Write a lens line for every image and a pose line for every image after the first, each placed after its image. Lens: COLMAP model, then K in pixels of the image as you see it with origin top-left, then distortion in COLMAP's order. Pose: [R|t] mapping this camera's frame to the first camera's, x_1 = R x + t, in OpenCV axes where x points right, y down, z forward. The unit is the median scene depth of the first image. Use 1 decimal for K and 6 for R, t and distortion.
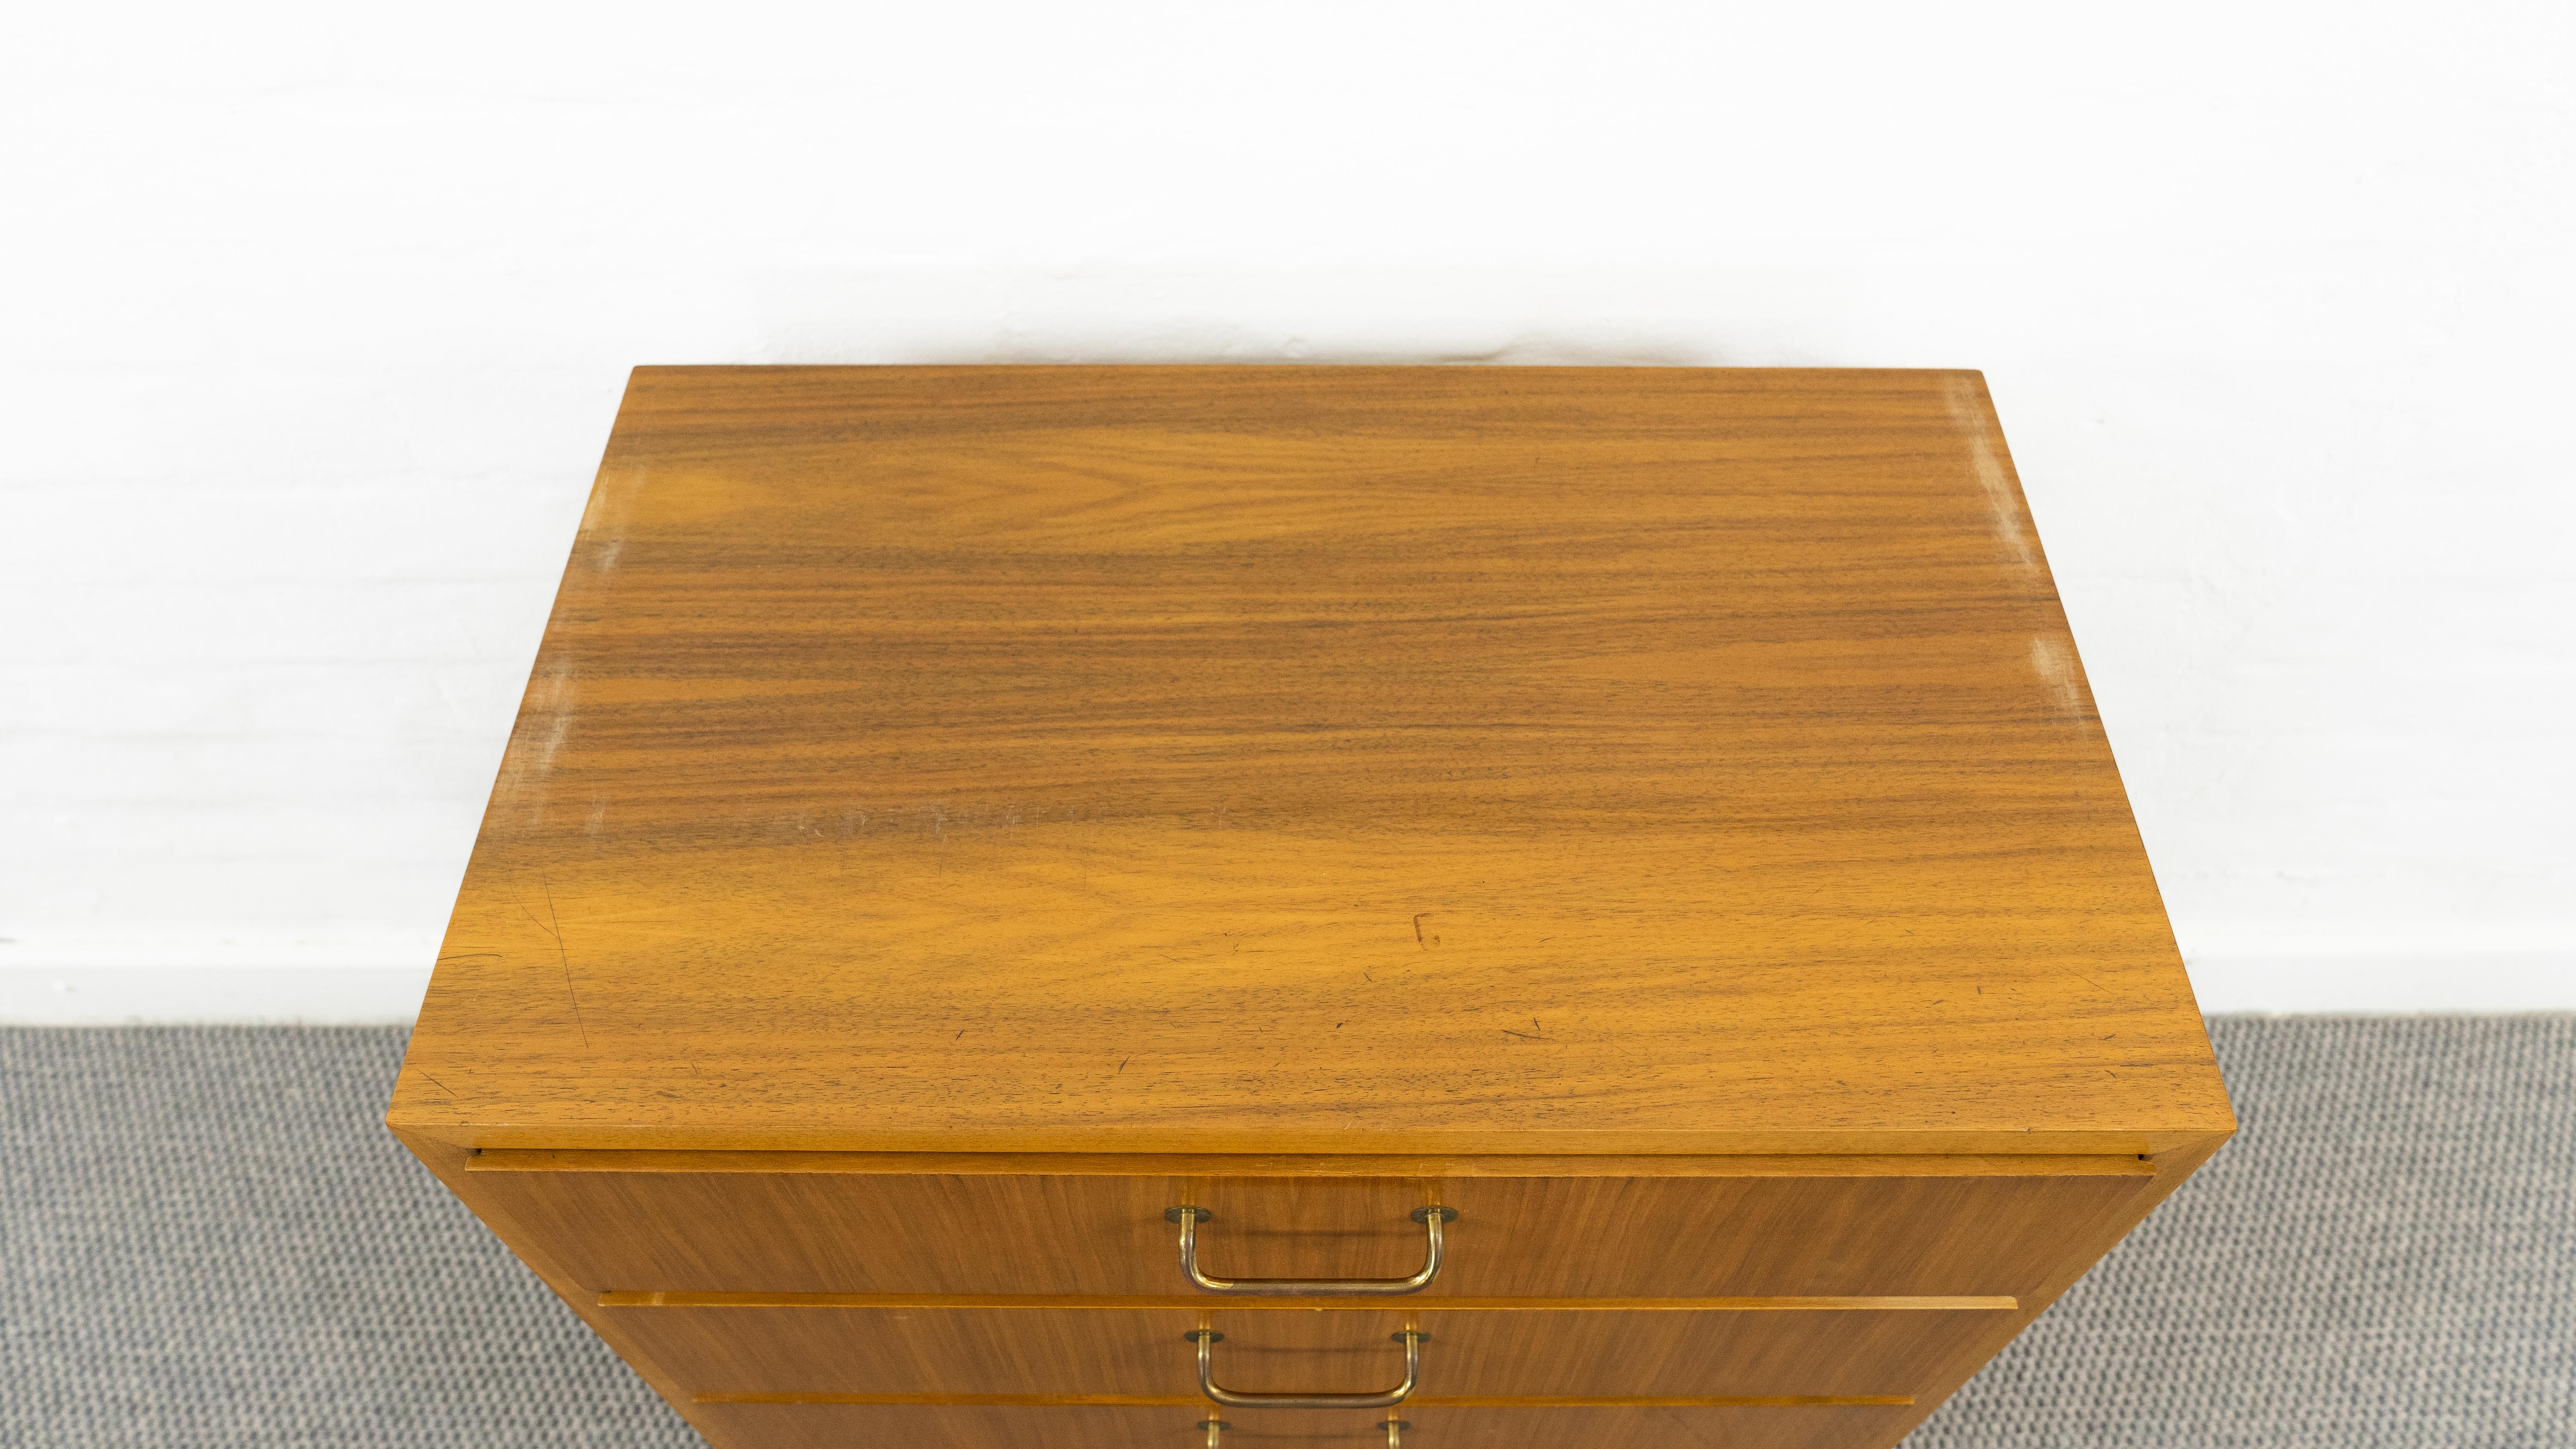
lens RADIAL K [[1742.3, 0, 1281.9], [0, 1742.3, 719.5], [0, 0, 1]] dist [-0.036732, 0.026462]
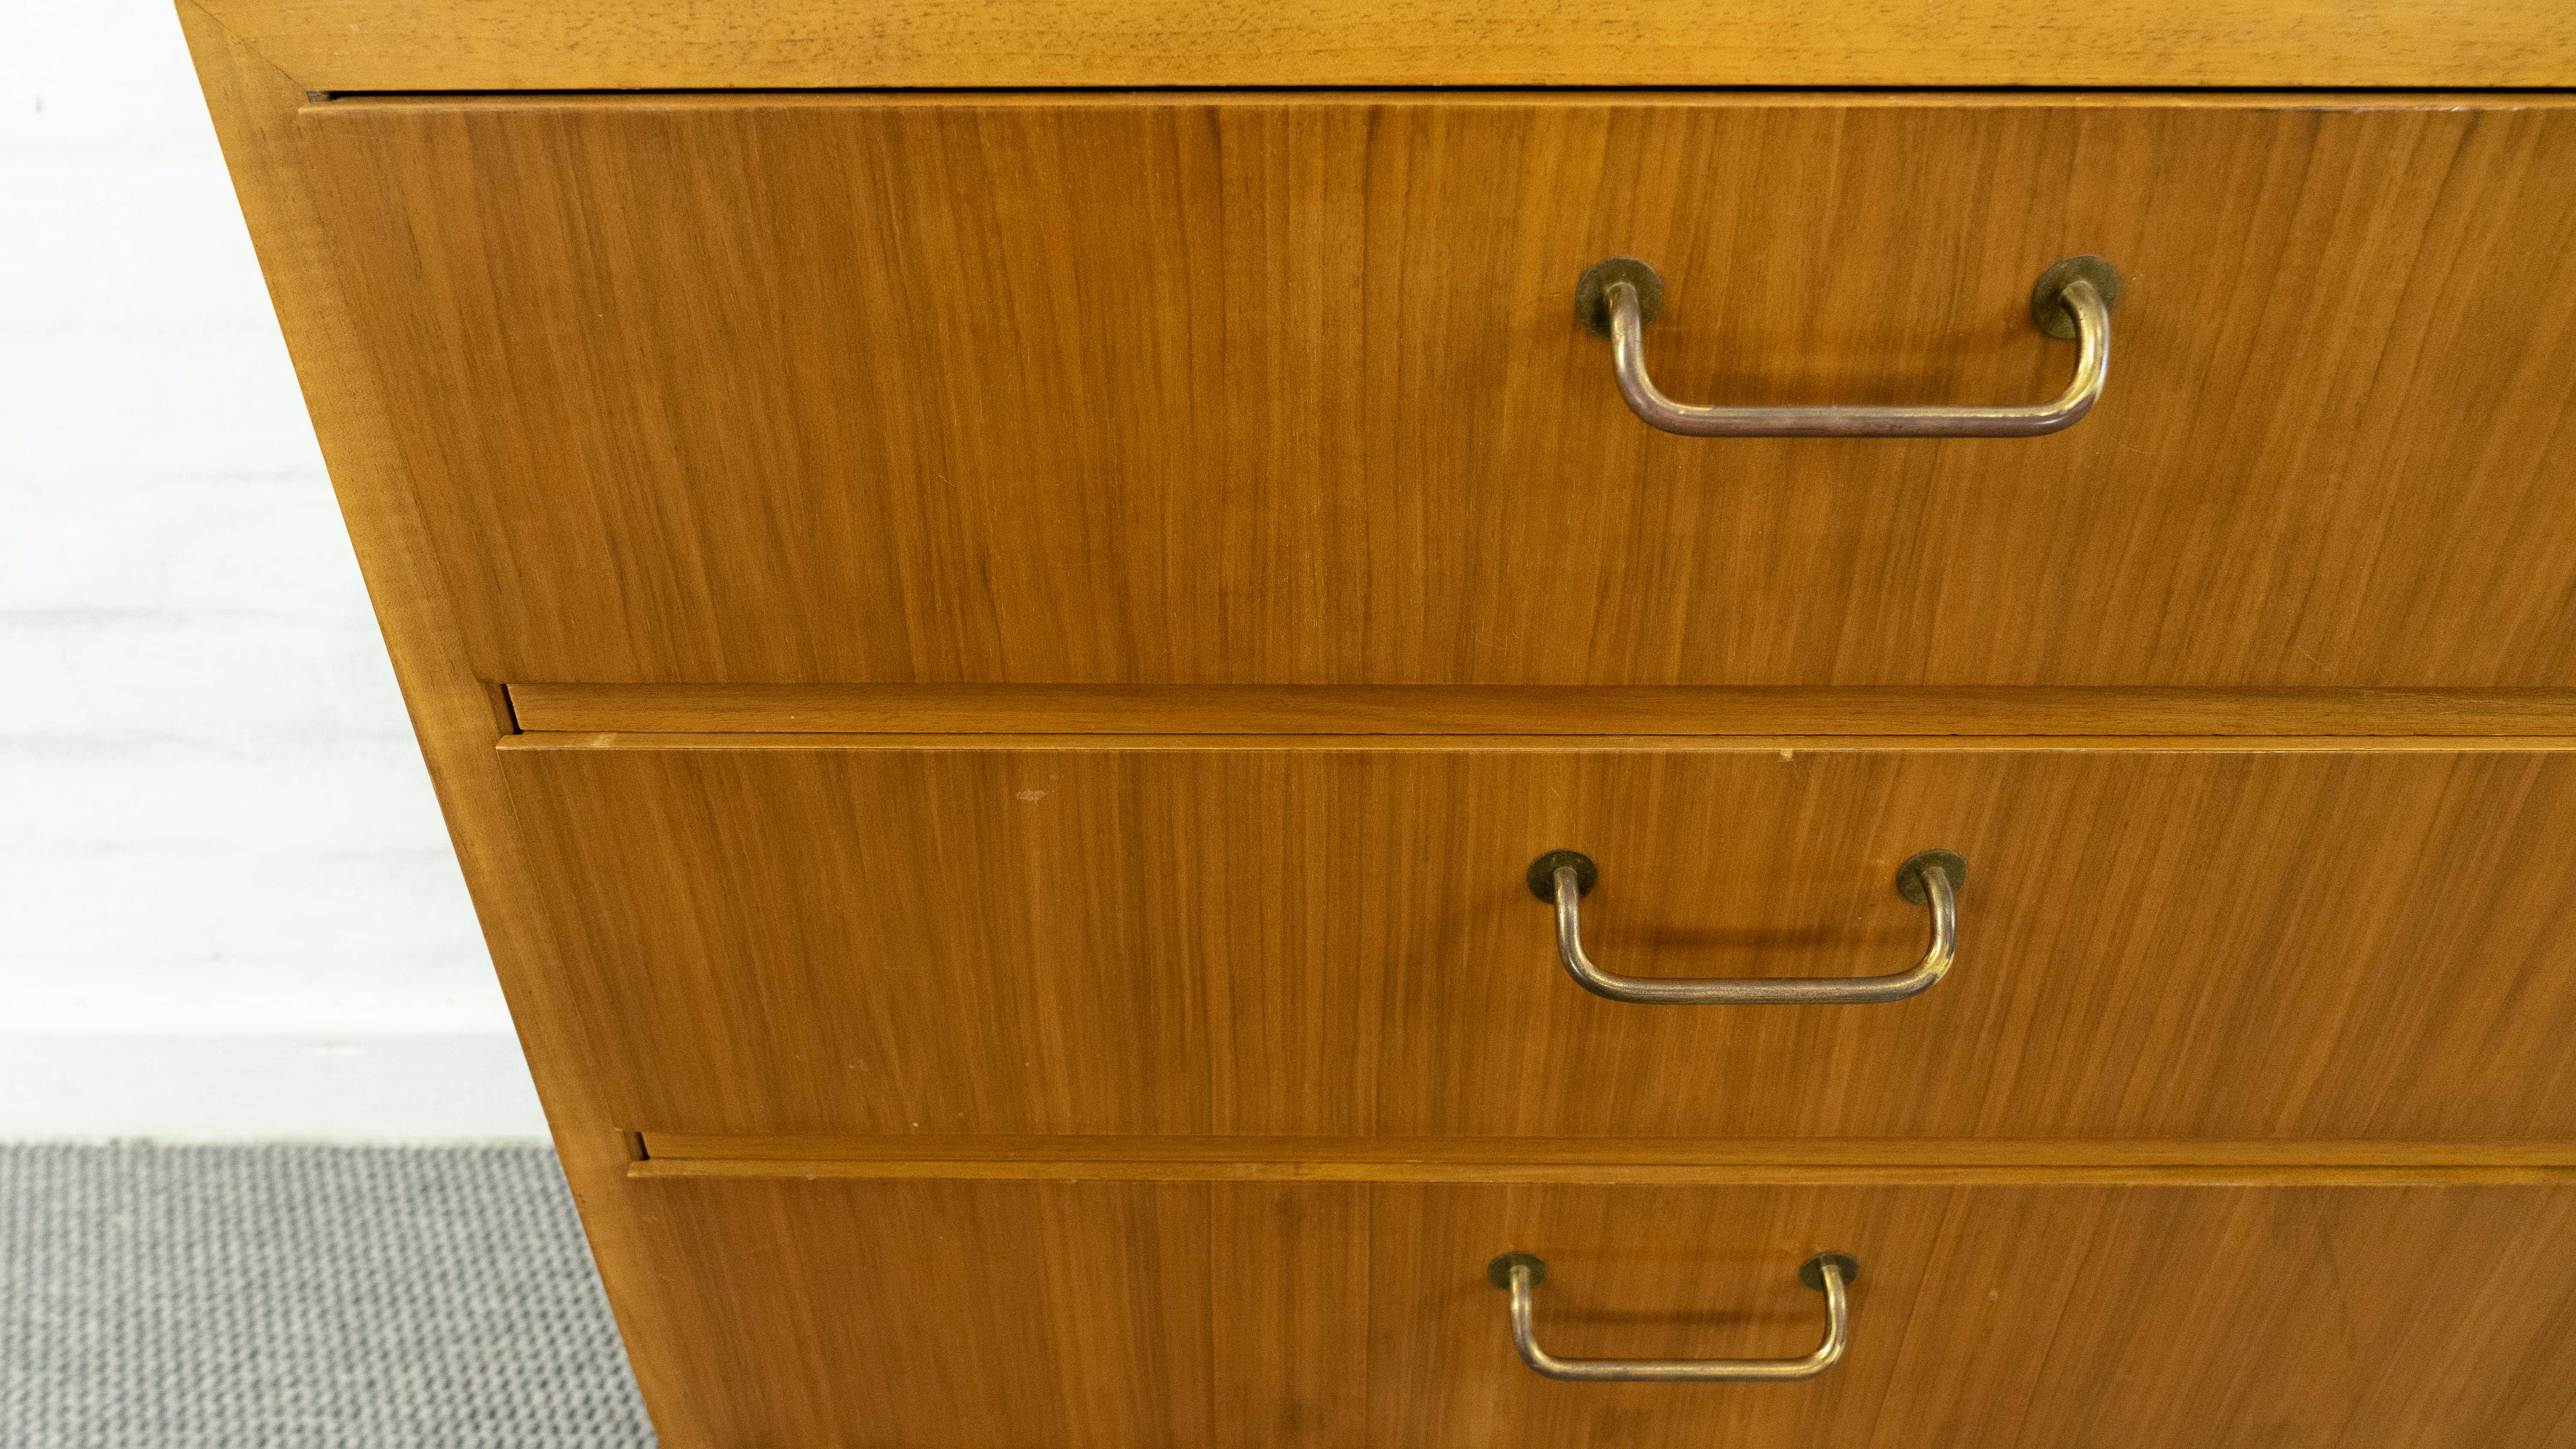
lens RADIAL K [[1742.3, 0, 1289.0], [0, 1742.3, 717.0], [0, 0, 1]] dist [-0.036732, 0.026462]
pose [[0.999956, 0.000908, -0.009294, -0.070758], [-0.004038, 0.939420, -0.342743, 0.276676], [0.008420, 0.342766, 0.939383, 0.250793]]
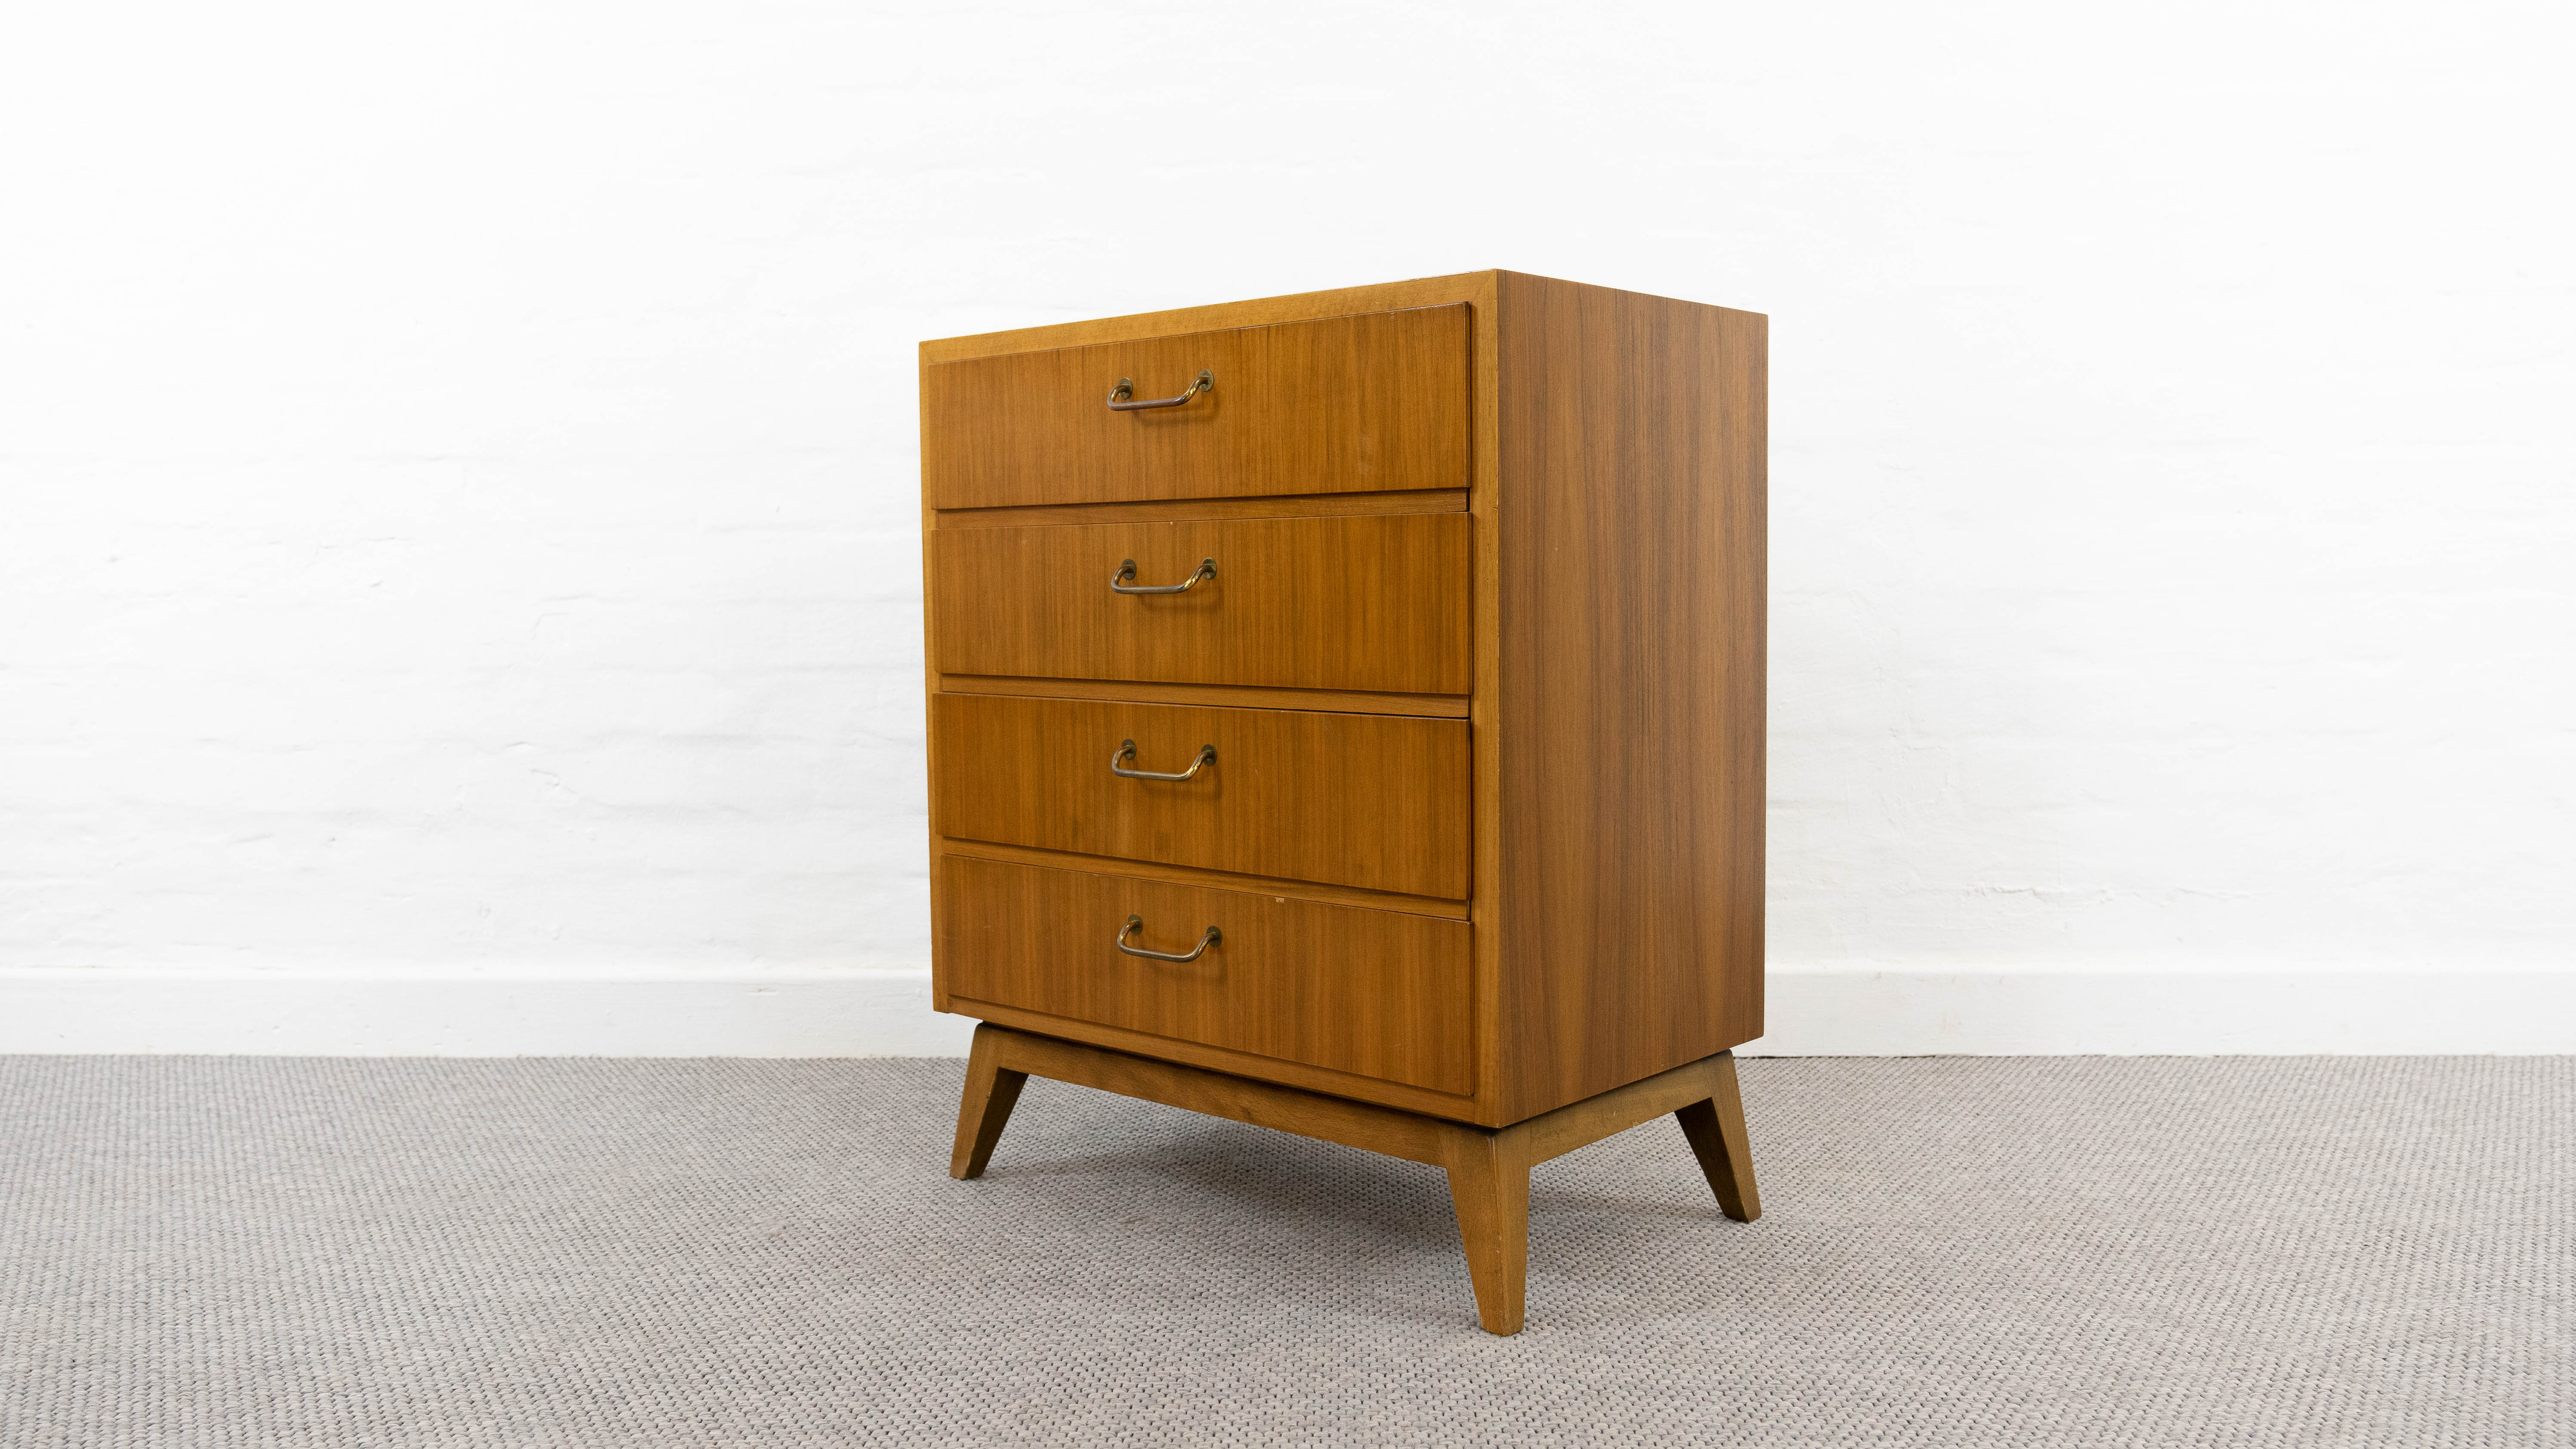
lens RADIAL K [[2072.2, 0, 1290.4], [0, 2072.2, 721.6], [0, 0, 1]] dist [-0.079958, -0.000643]
pose [[0.750382, 0.042760, -0.659620, 0.866419], [-0.526018, 0.642938, -0.556718, 0.892164], [0.400290, 0.764723, 0.504942, 0.037244]]
